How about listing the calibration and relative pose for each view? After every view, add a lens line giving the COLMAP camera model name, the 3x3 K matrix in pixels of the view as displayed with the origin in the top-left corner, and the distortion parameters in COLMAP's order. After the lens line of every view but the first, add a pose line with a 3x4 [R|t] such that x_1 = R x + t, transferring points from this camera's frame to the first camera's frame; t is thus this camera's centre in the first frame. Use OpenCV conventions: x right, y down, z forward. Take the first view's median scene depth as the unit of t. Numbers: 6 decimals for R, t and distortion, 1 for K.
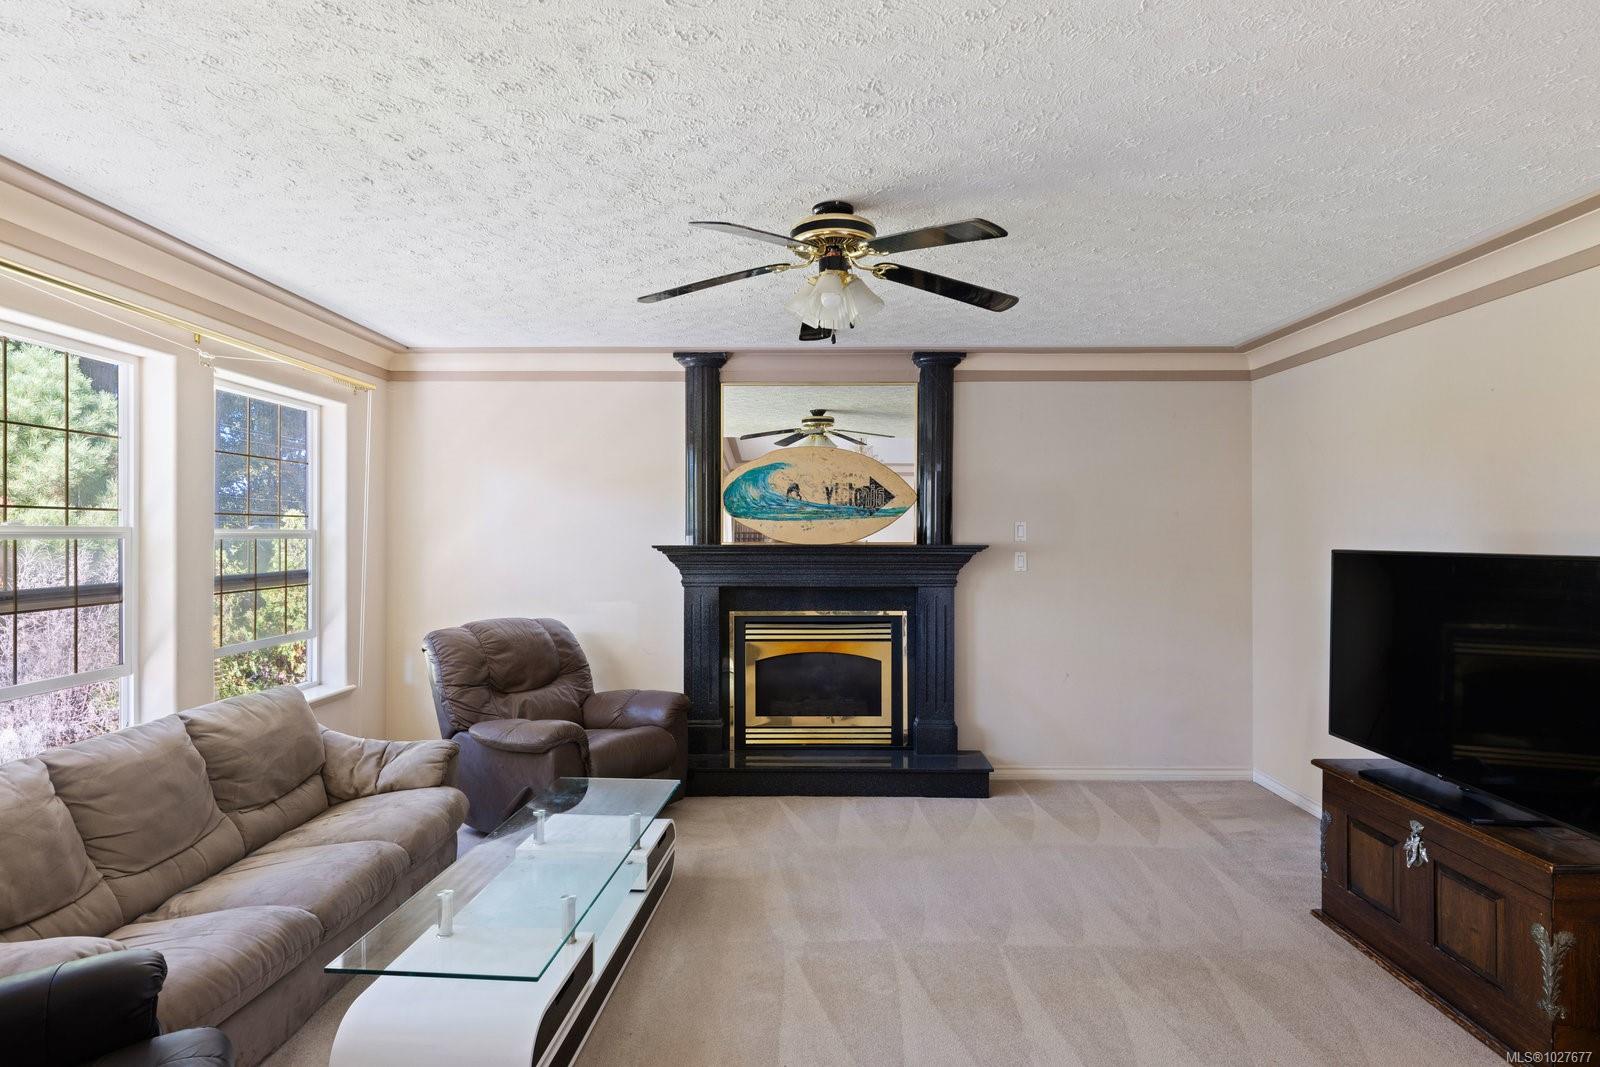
lens RADIAL K [[895.7, 0, 800.0], [0, 895.7, 533.5], [0, 0, 1]] dist [0.000711, -0.001155]
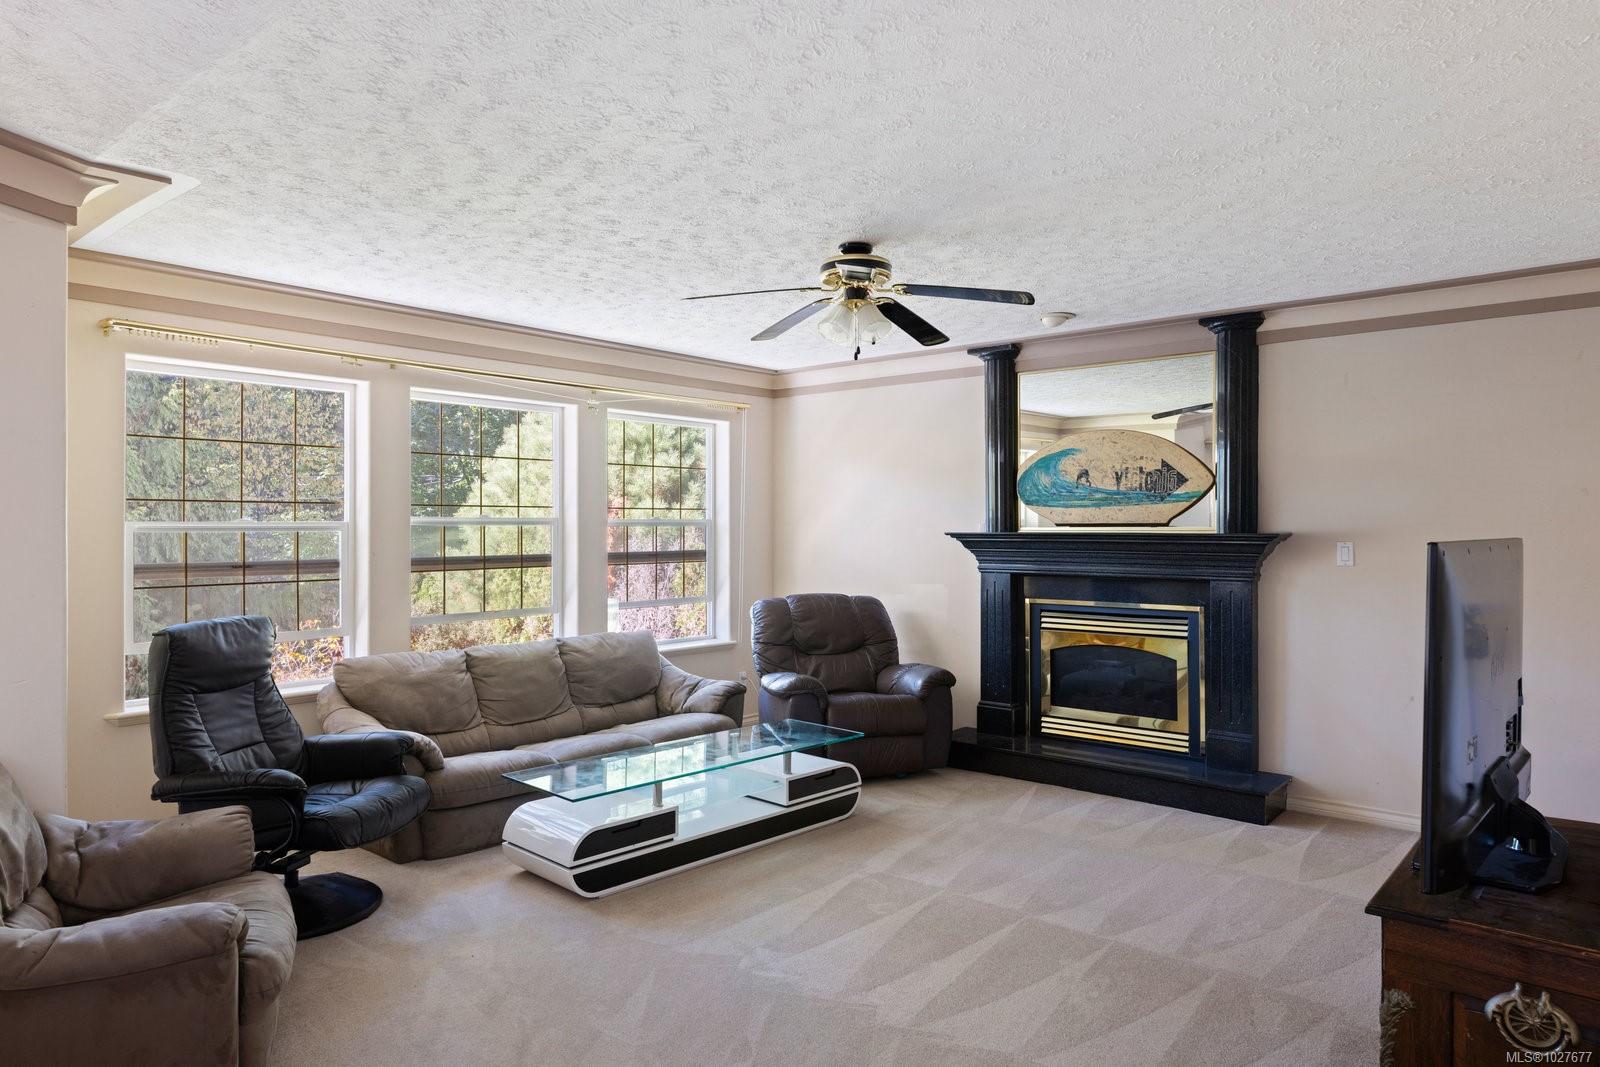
lens RADIAL K [[1042.9, 0, 799.7], [0, 1042.9, 524.5], [0, 0, 1]] dist [-0.000798, -0.000178]
pose [[0.748732, -0.001650, -0.662871, 0.514812], [0.002223, 0.999998, 0.000022, 0.003145], [0.662869, -0.001490, 0.748734, -0.049235]]
